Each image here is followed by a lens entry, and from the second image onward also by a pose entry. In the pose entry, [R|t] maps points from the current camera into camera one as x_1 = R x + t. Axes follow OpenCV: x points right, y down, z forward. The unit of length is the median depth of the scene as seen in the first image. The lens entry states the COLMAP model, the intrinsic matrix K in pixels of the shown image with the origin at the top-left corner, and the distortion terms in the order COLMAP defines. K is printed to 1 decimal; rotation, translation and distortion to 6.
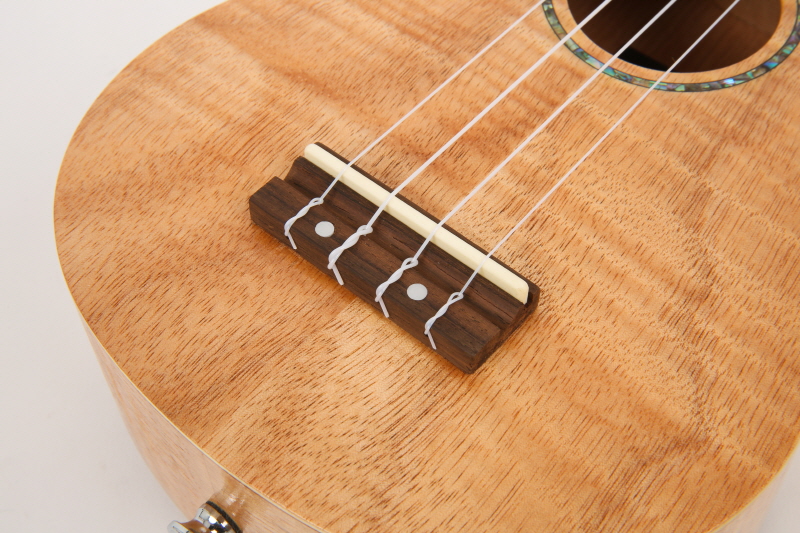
lens RADIAL K [[1301.0, 0, 400.3], [0, 1301.0, 250.5], [0, 0, 1]] dist [-0.045575, 0.062172]
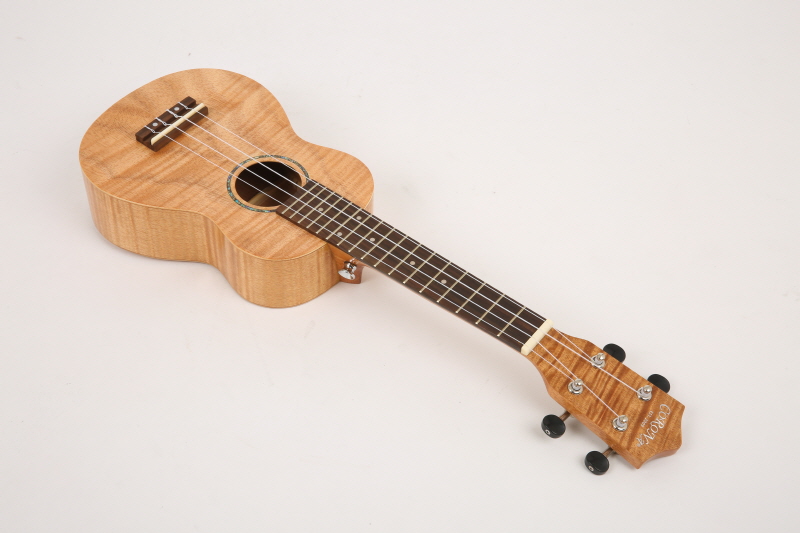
lens RADIAL K [[1223.8, 0, 400.0], [0, 1223.8, 266.5], [0, 0, 1]] dist [0.037292, 0.091610]
pose [[0.060631, 0.760371, -0.646653, 2.773644], [-0.826259, 0.401707, 0.394878, -1.866666], [0.560019, 0.510361, 0.652619, -0.818555]]
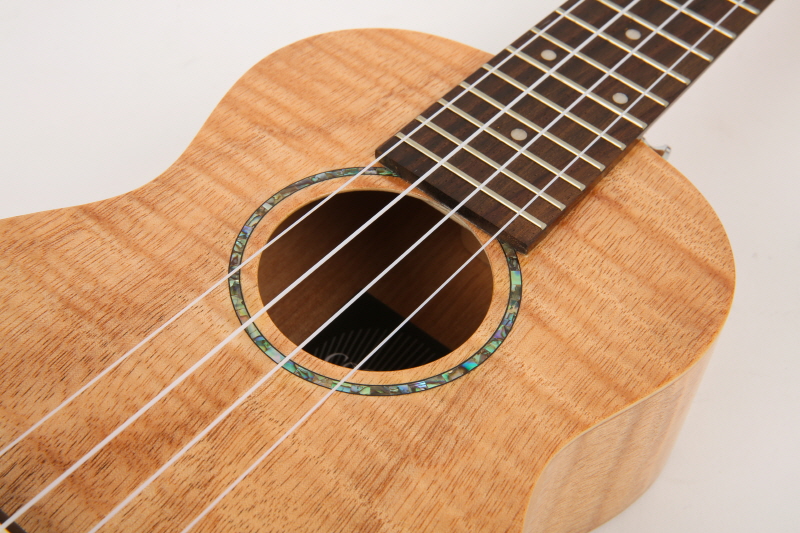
lens RADIAL K [[1301.0, 0, 400.3], [0, 1301.0, 250.5], [0, 0, 1]] dist [-0.045575, 0.062172]
pose [[0.995851, 0.042816, 0.080296, 0.181668], [-0.037178, 0.996823, -0.070442, -0.176767], [-0.083057, 0.067165, 0.994279, 0.114496]]
